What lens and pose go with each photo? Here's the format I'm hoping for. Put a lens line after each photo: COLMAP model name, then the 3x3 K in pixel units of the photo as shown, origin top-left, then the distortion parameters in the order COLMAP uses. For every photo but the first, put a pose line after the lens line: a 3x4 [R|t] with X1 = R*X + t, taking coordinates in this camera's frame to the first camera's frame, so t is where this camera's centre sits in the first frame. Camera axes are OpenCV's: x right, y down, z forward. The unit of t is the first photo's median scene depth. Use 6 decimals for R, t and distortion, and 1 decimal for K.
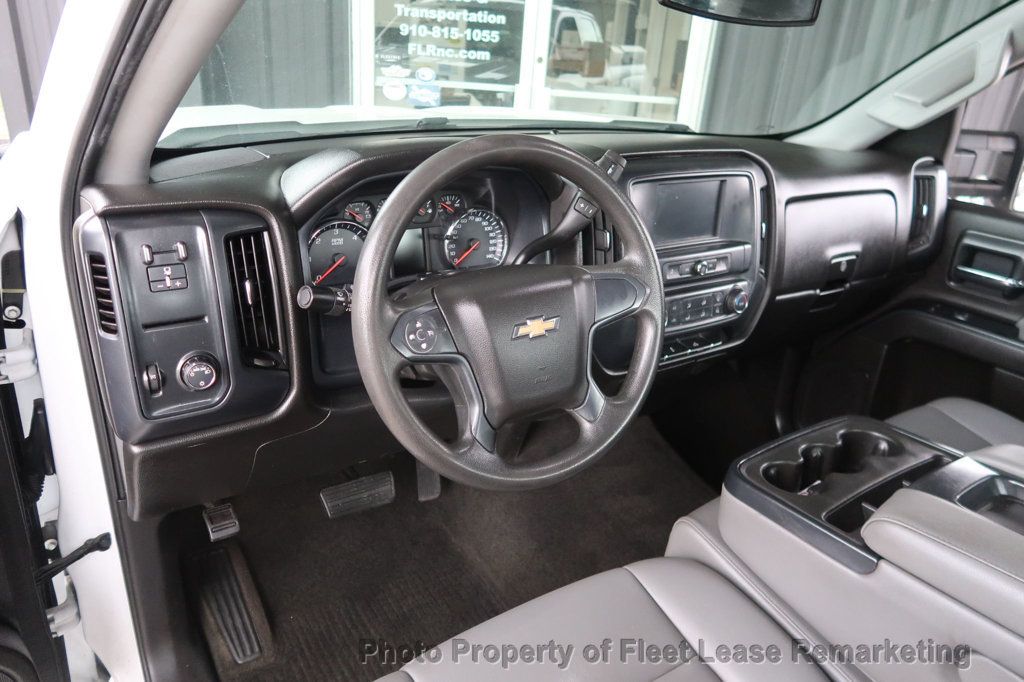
lens RADIAL K [[707.4, 0, 508.0], [0, 707.4, 339.2], [0, 0, 1]] dist [-0.032990, 0.021802]
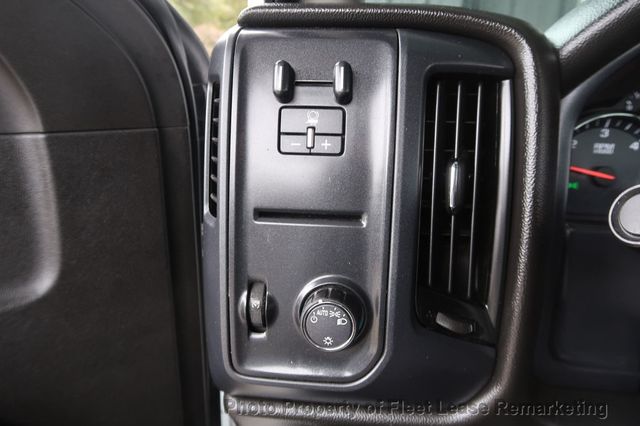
lens RADIAL K [[442.1, 0, 317.5], [0, 442.1, 211.9], [0, 0, 1]] dist [-0.032990, 0.021802]
pose [[0.776504, 0.148583, -0.612344, -0.164110], [-0.214170, 0.976179, -0.034720, -0.010320], [0.592599, 0.158106, 0.789829, 0.462622]]
